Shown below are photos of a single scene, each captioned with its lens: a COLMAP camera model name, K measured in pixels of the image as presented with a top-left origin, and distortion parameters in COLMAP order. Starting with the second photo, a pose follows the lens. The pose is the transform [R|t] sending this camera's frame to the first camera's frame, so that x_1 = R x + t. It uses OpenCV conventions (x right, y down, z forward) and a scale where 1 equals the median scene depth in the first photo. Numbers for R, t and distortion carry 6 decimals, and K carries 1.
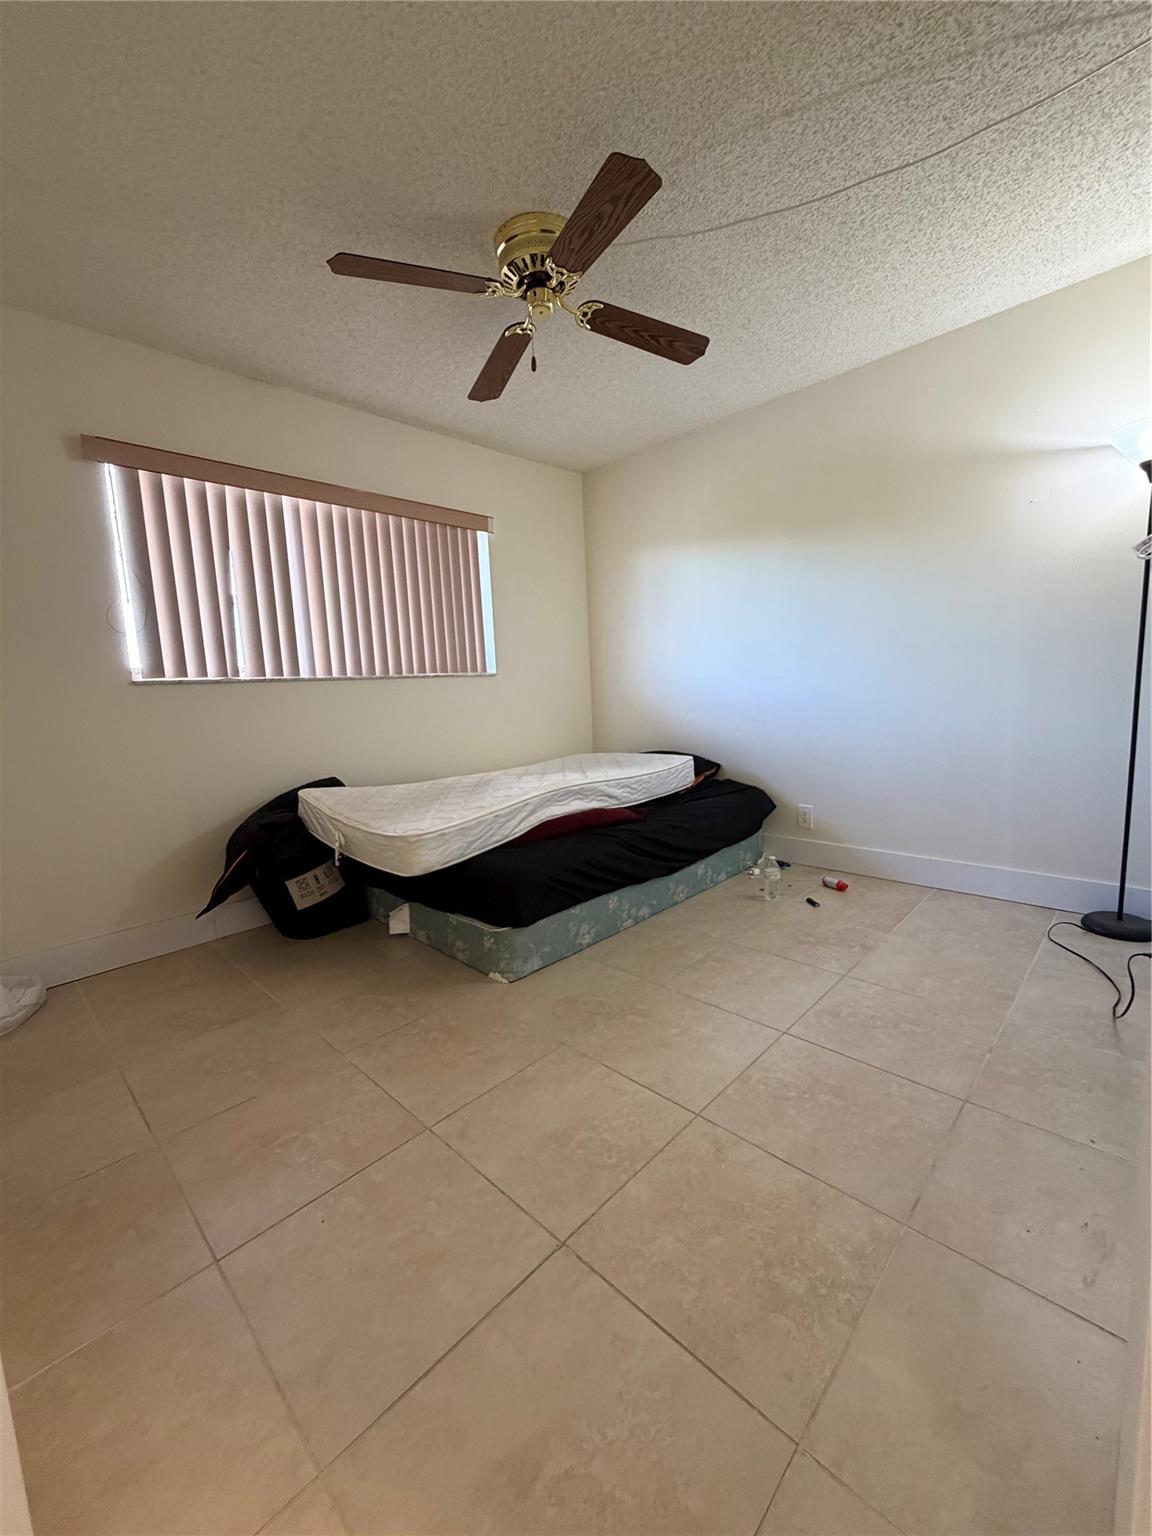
lens RADIAL K [[614.4, 0, 574.1], [0, 614.4, 766.6], [0, 0, 1]] dist [-0.000025, 0.000240]
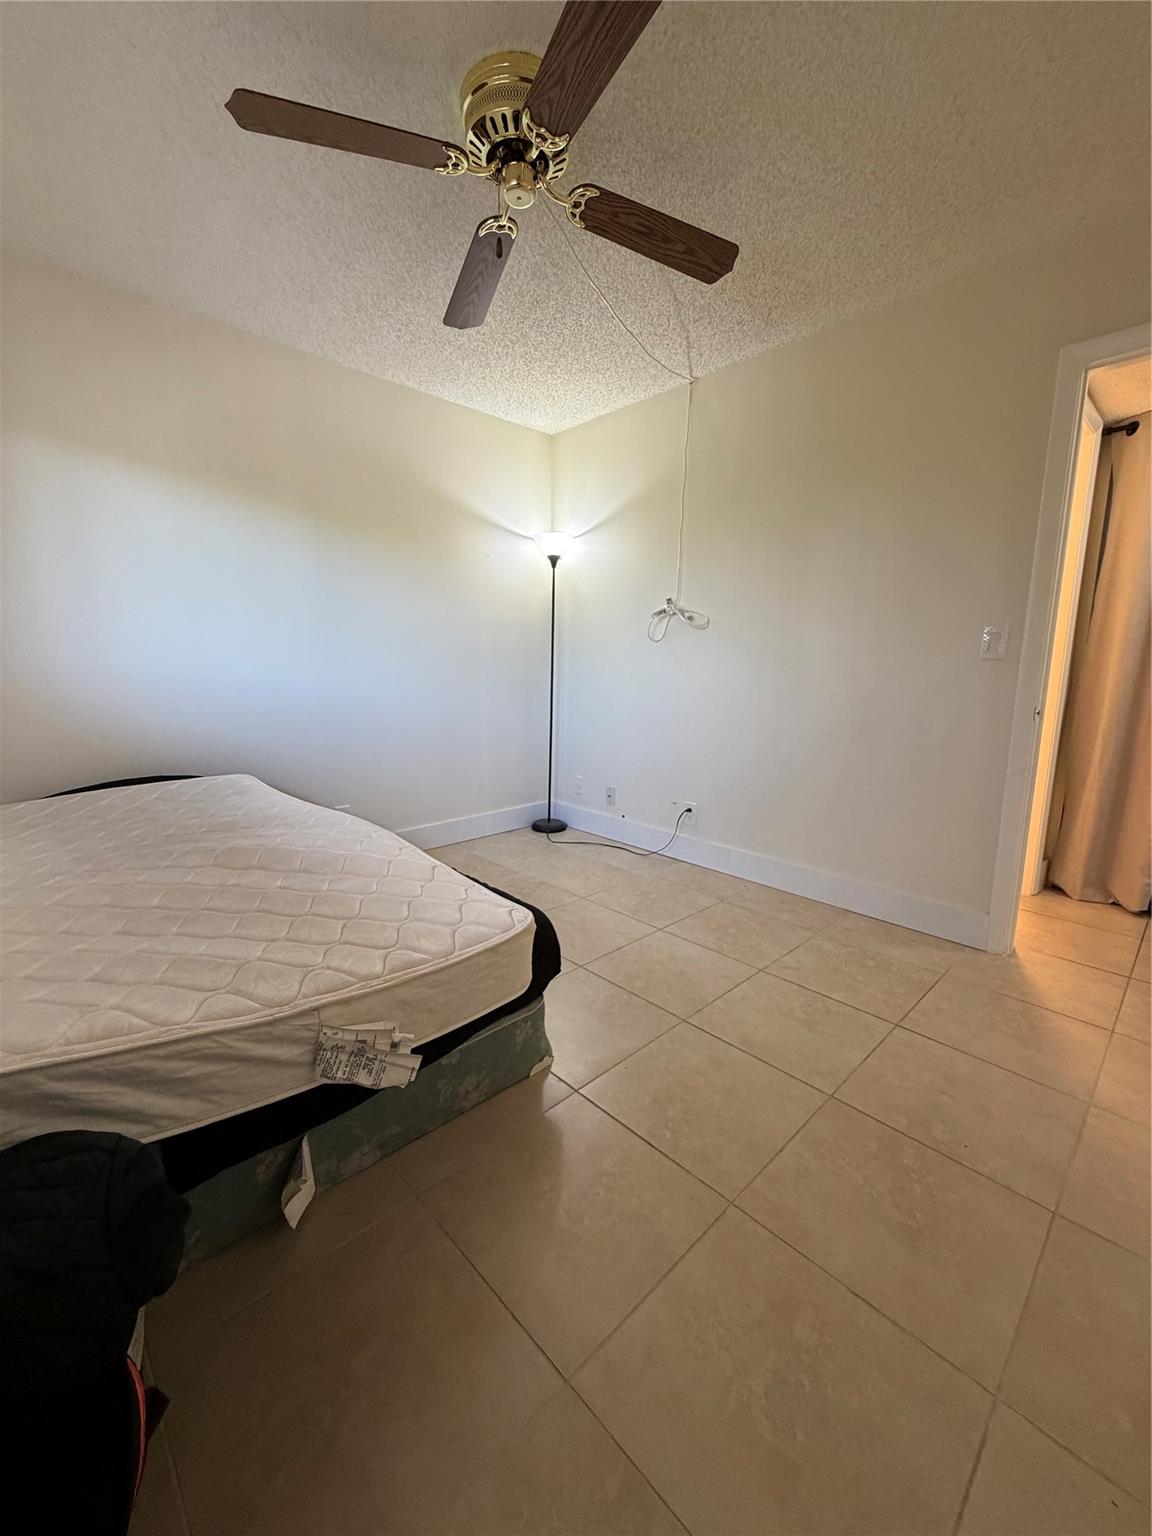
lens RADIAL K [[614.4, 0, 579.1], [0, 614.4, 764.4], [0, 0, 1]] dist [-0.000025, 0.000240]
pose [[0.034818, -0.121747, 0.991950, -0.927391], [0.119396, 0.985950, 0.116820, -0.114454], [-0.992236, 0.114368, 0.048865, 0.985706]]
